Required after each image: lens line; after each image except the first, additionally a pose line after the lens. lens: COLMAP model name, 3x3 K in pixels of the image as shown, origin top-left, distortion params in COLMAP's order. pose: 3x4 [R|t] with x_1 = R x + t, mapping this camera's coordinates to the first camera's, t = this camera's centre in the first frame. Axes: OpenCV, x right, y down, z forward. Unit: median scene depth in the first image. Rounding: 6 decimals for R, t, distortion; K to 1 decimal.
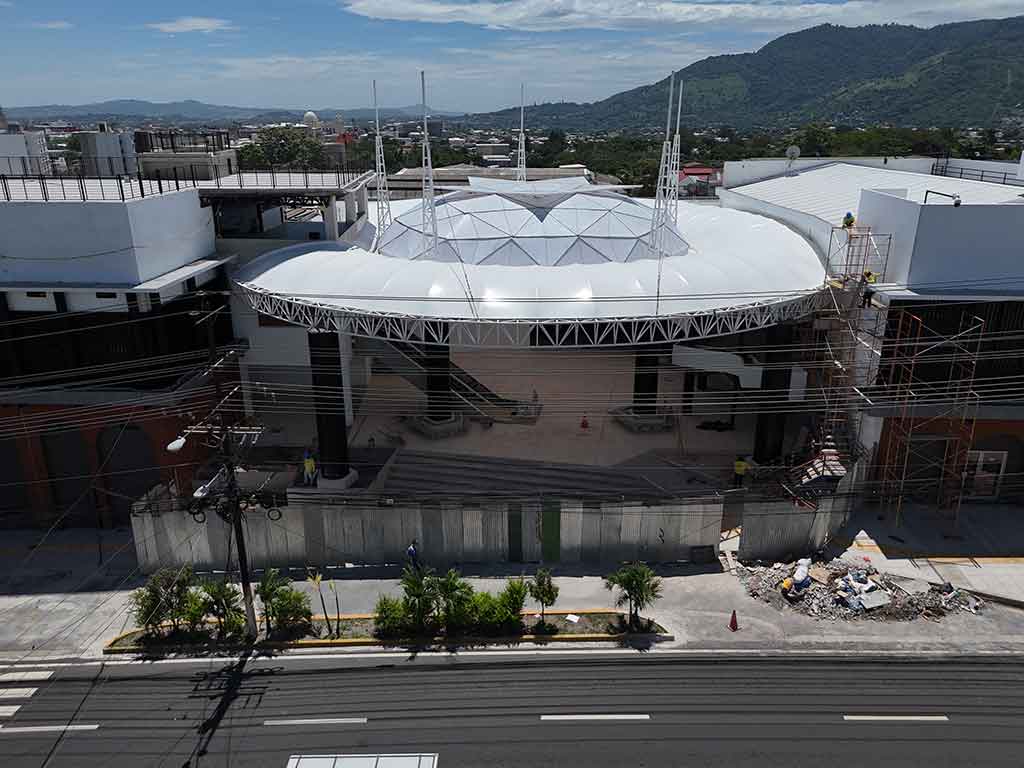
lens RADIAL K [[739.0, 0, 512.0], [0, 739.0, 384.0], [0, 0, 1]] dist [0.040622, -0.003931]
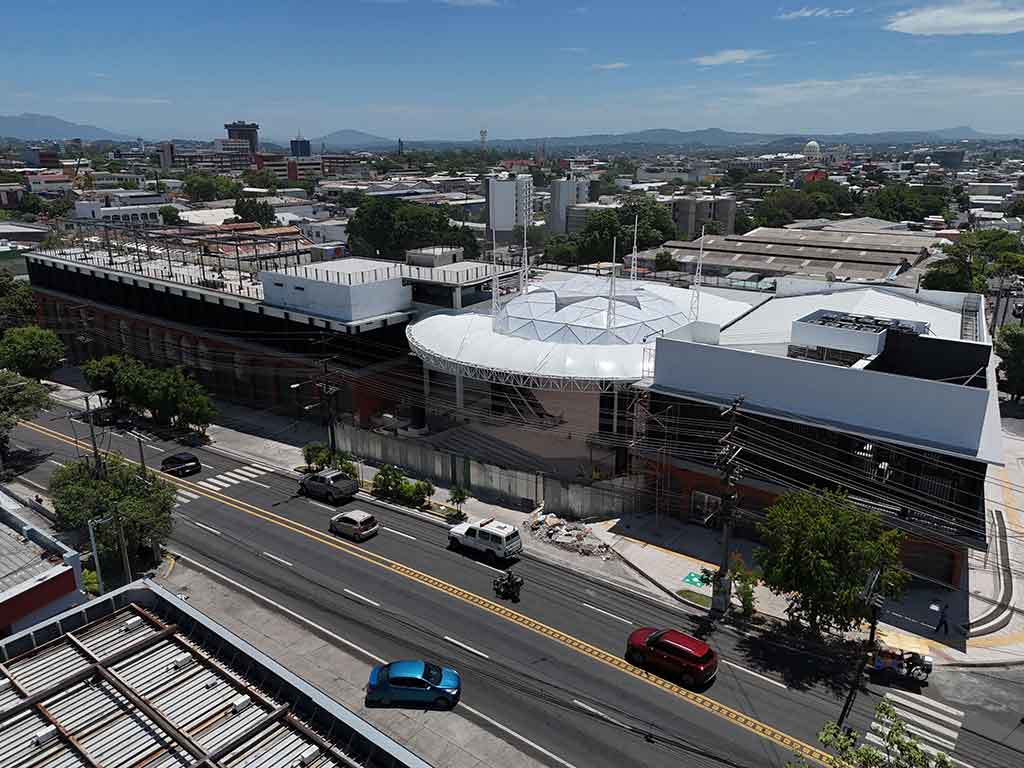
lens RADIAL K [[739.0, 0, 512.0], [0, 739.0, 384.0], [0, 0, 1]] dist [0.040622, -0.003931]
pose [[0.816060, 0.178842, -0.549601, 1.017032], [-0.194777, 0.980394, 0.029814, -0.097958], [0.544157, 0.082720, 0.834895, -0.513734]]
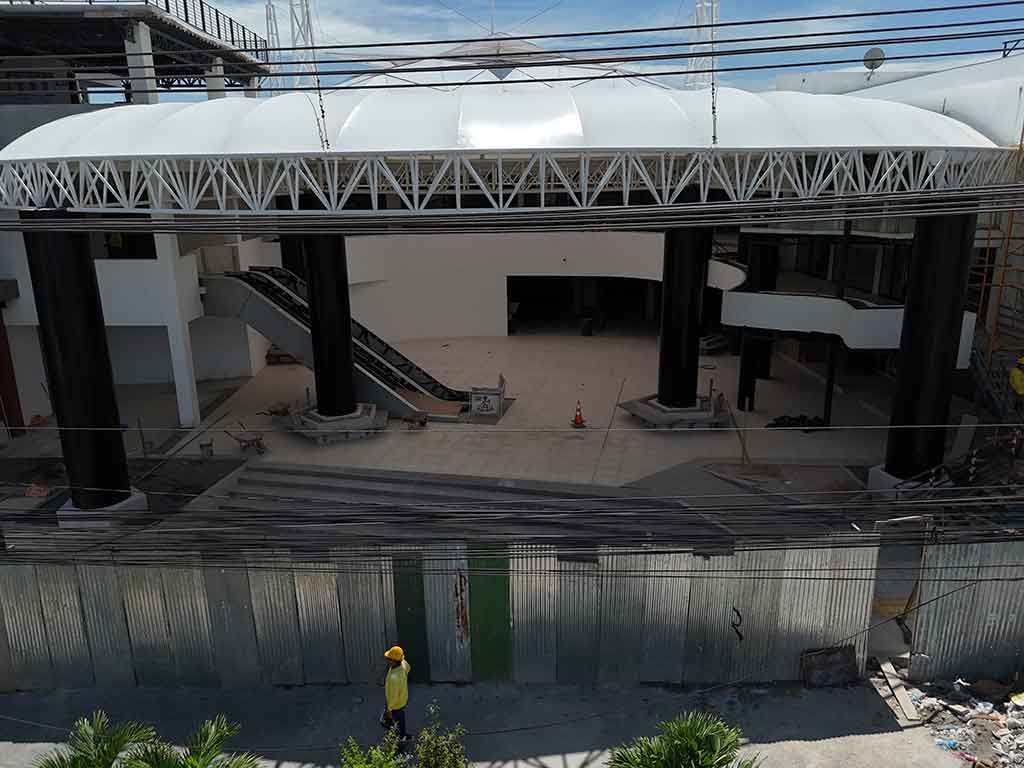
lens RADIAL K [[739.0, 0, 512.0], [0, 739.0, 384.0], [0, 0, 1]] dist [0.040622, -0.003931]
pose [[0.999794, -0.007167, -0.018967, 0.065562], [0.005680, 0.996989, -0.077335, 0.081744], [0.019464, 0.077211, 0.996825, 0.466315]]
